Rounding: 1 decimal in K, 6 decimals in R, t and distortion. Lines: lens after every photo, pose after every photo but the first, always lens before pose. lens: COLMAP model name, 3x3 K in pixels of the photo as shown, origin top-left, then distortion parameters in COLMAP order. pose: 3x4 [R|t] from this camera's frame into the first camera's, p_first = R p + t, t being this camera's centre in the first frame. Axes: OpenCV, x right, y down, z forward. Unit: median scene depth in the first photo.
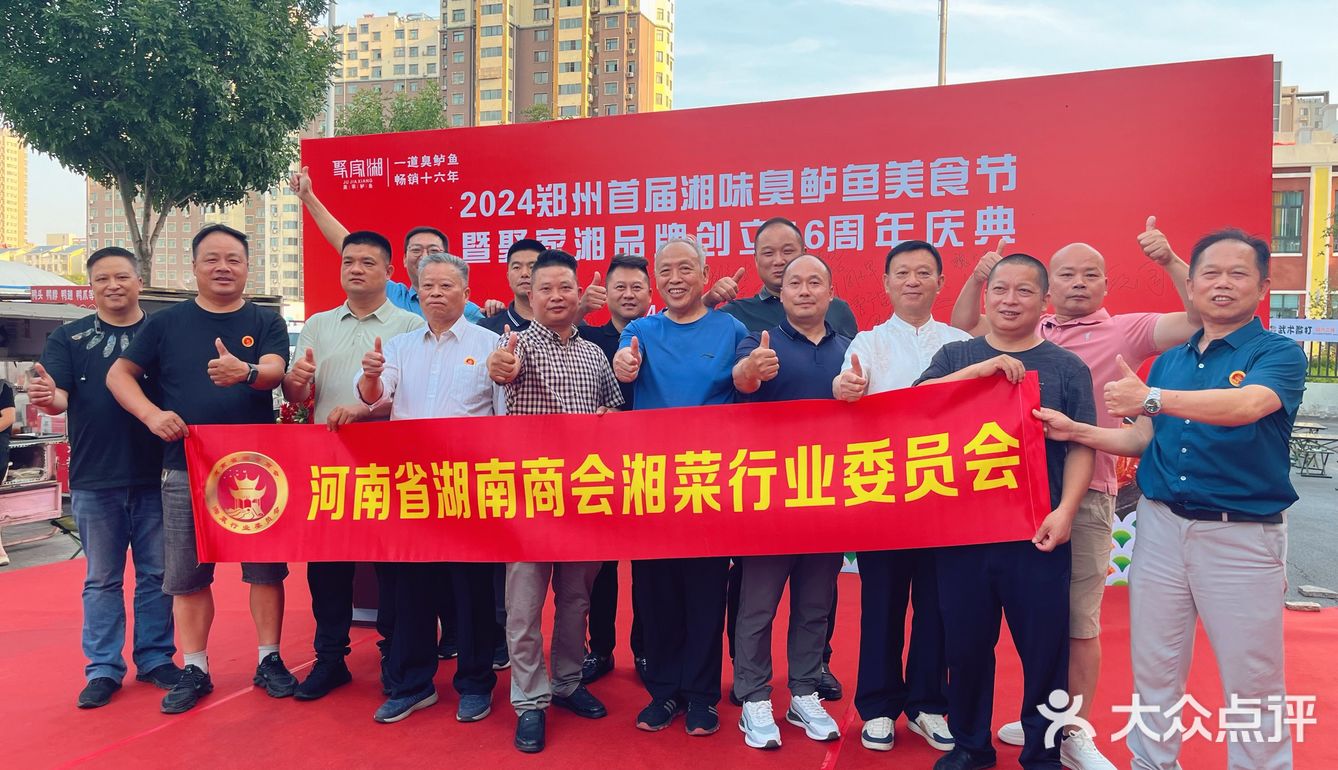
lens RADIAL K [[1032.2, 0, 670.2], [0, 1032.2, 386.1], [0, 0, 1]] dist [-0.010911, -0.004514]
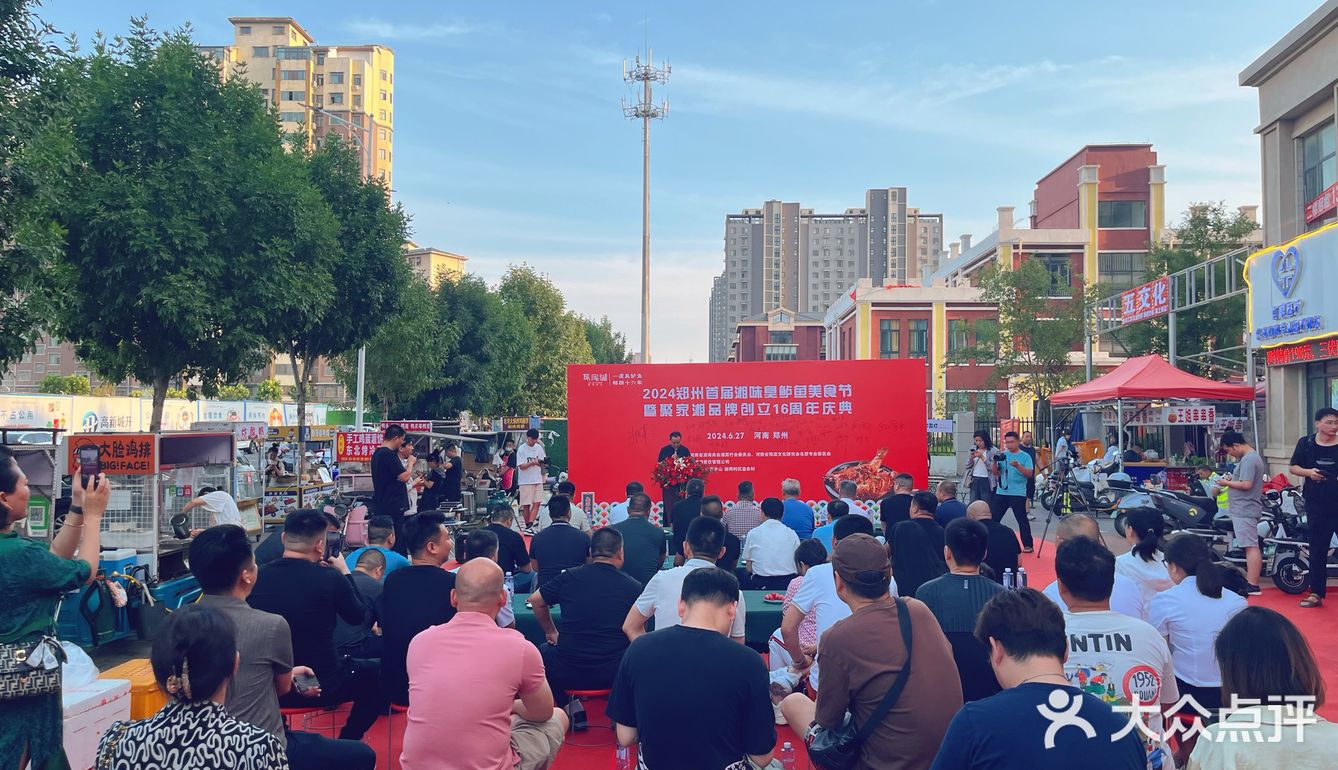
lens RADIAL K [[1032.2, 0, 668.7], [0, 1032.2, 385.4], [0, 0, 1]] dist [-0.010911, -0.004514]
pose [[0.954250, -0.001128, 0.299008, -0.914267], [0.023634, 0.997149, -0.071665, -0.011520], [-0.298074, 0.075453, 0.951556, -1.464437]]
